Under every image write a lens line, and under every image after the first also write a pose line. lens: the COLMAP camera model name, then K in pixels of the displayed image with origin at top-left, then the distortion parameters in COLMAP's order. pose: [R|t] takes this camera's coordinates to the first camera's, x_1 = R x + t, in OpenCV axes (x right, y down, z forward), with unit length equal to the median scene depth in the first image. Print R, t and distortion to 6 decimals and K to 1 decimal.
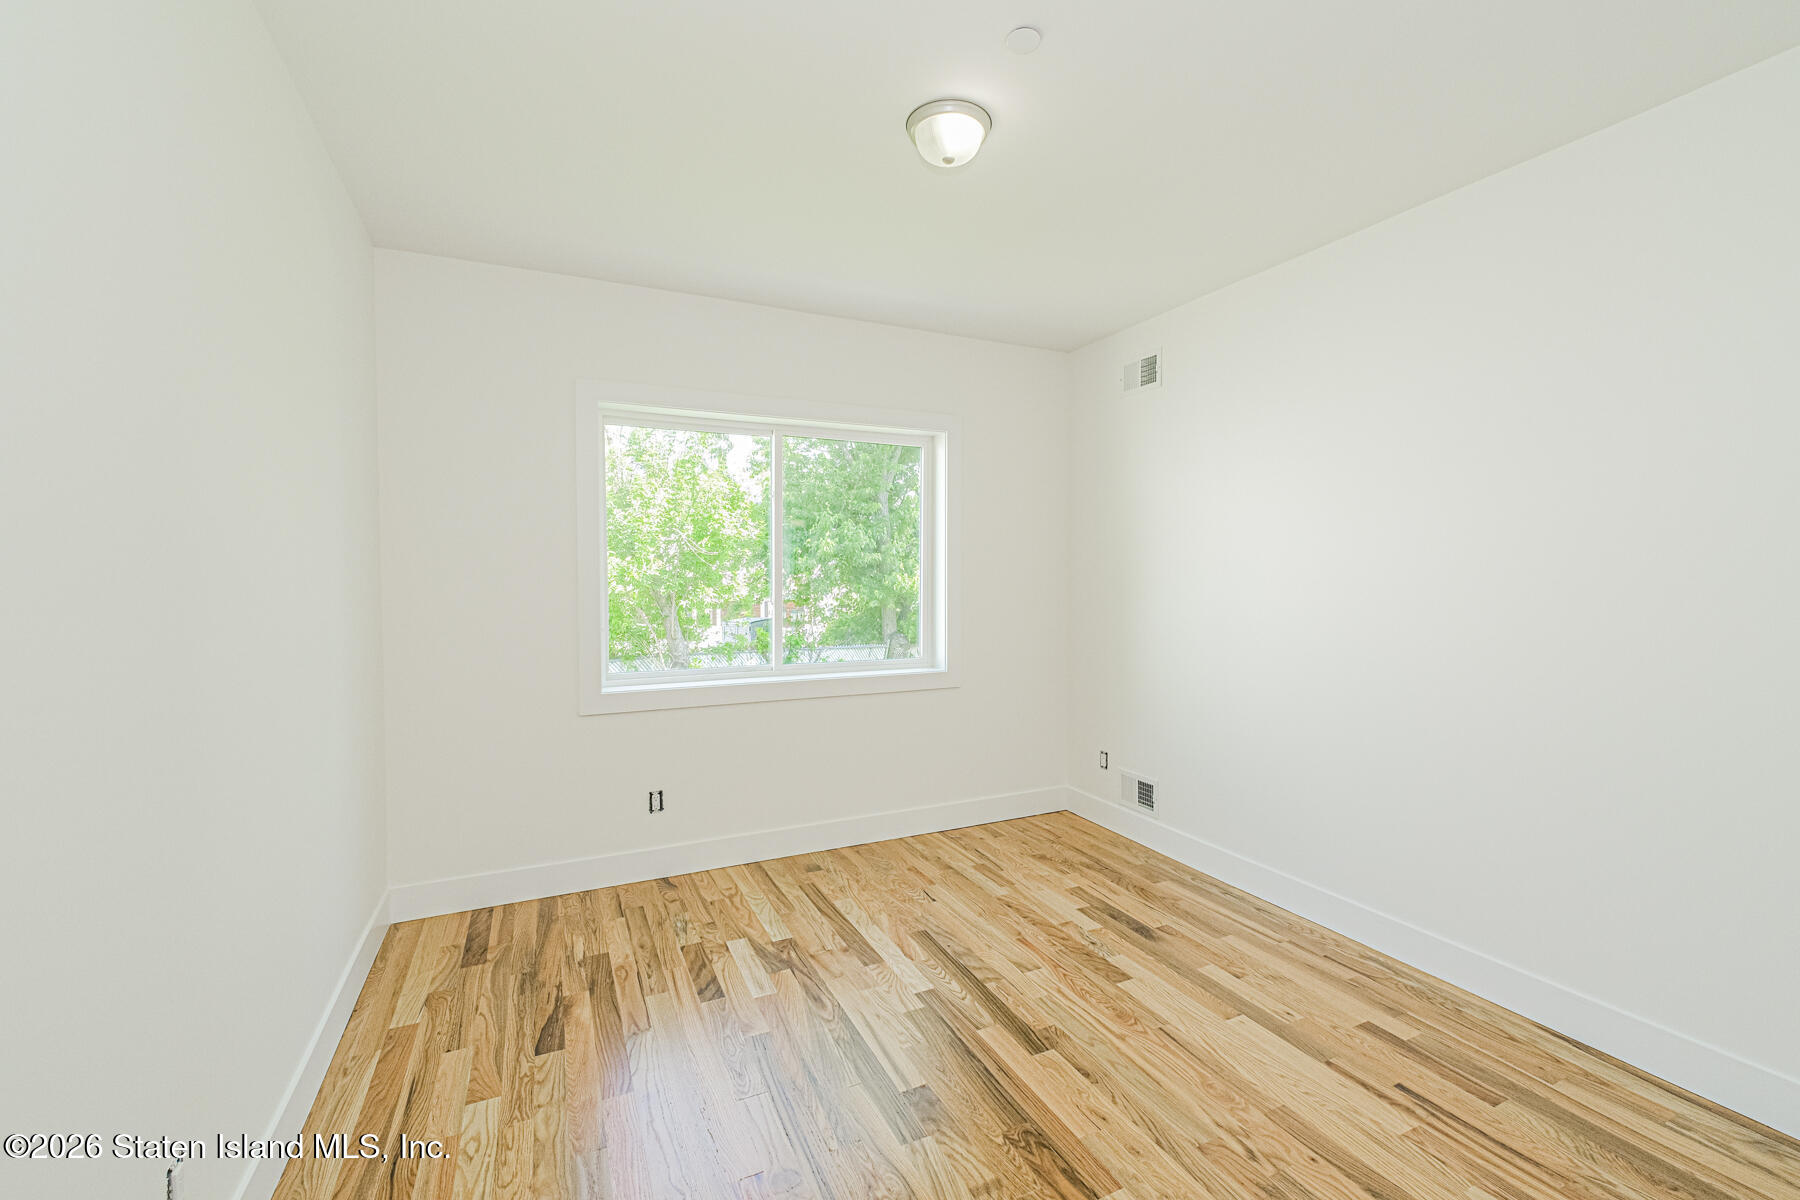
lens RADIAL K [[761.1, 0, 900.0], [0, 761.1, 600.0], [0, 0, 1]] dist [-0.000549, 0.000034]
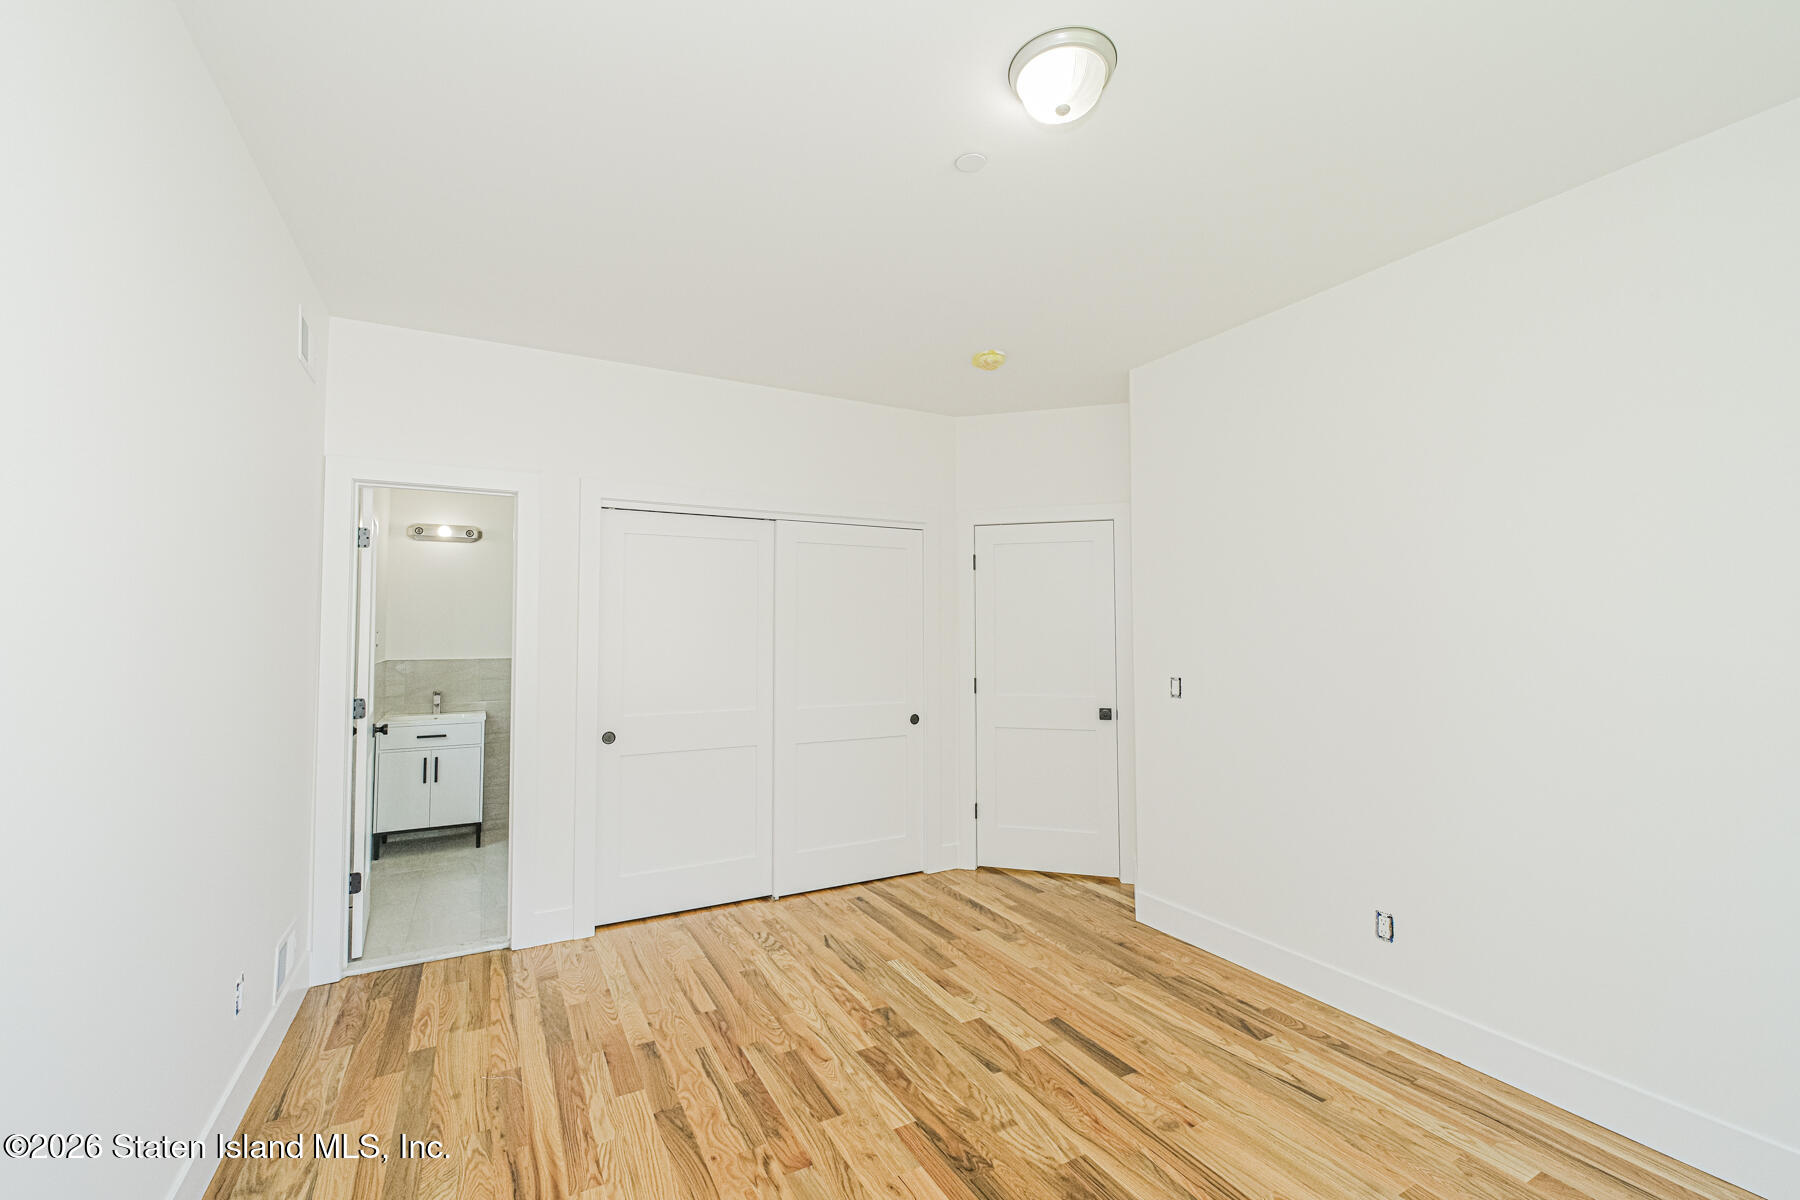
lens RADIAL K [[761.1, 0, 900.0], [0, 761.1, 600.0], [0, 0, 1]] dist [-0.000549, 0.000034]
pose [[-0.998090, 0.001182, -0.061763, 0.331546], [0.001849, 0.999941, -0.010745, -0.062365], [0.061747, -0.010839, -0.998033, 2.074020]]
